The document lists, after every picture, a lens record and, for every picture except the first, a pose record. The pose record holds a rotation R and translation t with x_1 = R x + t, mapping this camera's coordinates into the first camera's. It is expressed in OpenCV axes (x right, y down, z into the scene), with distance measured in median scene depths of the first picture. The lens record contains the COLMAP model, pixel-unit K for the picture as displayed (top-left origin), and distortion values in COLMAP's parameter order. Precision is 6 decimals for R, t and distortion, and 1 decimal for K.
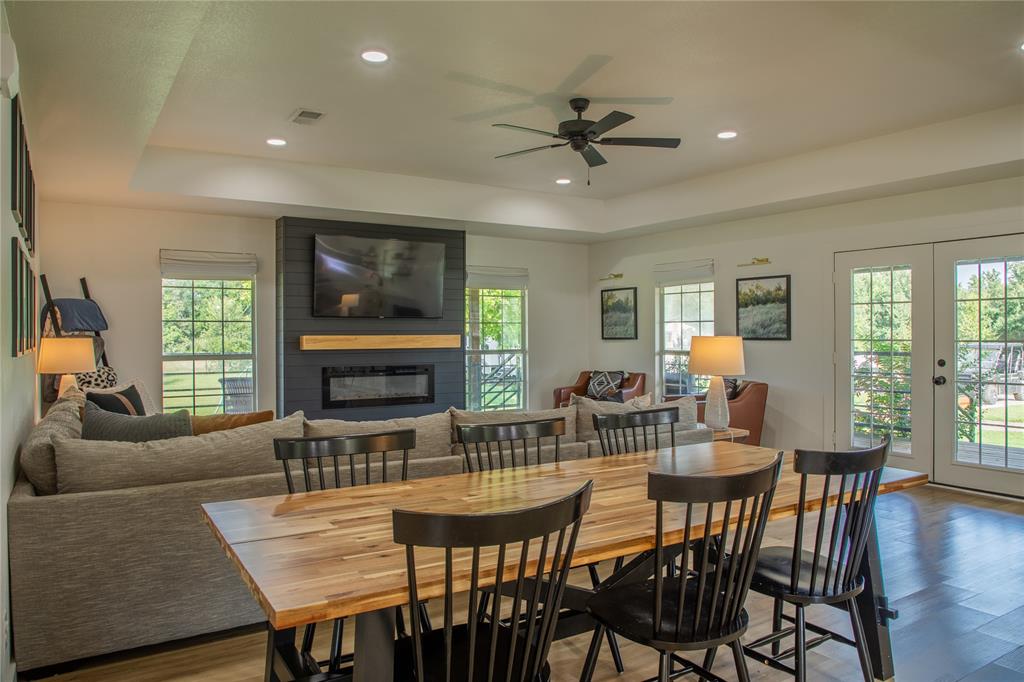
lens RADIAL K [[728.1, 0, 514.6], [0, 728.1, 341.1], [0, 0, 1]] dist [-0.060414, 0.026816]
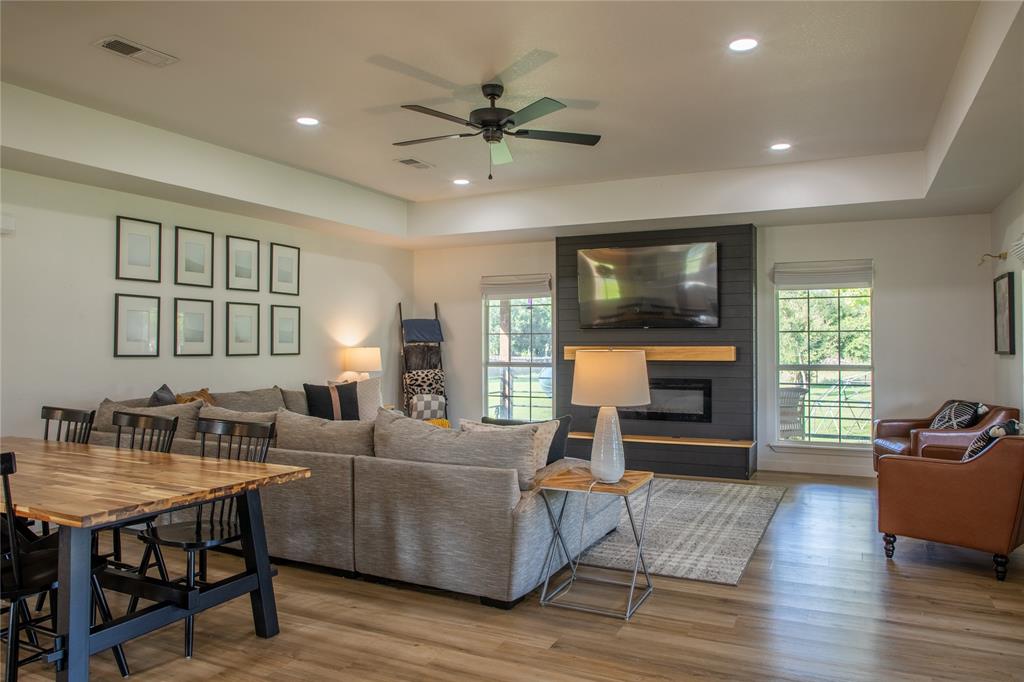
lens RADIAL K [[728.1, 0, 515.4], [0, 728.1, 334.6], [0, 0, 1]] dist [-0.060414, 0.026816]
pose [[0.520496, -0.009100, -0.853816, 0.593557], [-0.010952, 0.999790, -0.017332, -0.005637], [0.853794, 0.018372, 0.520287, 0.380049]]
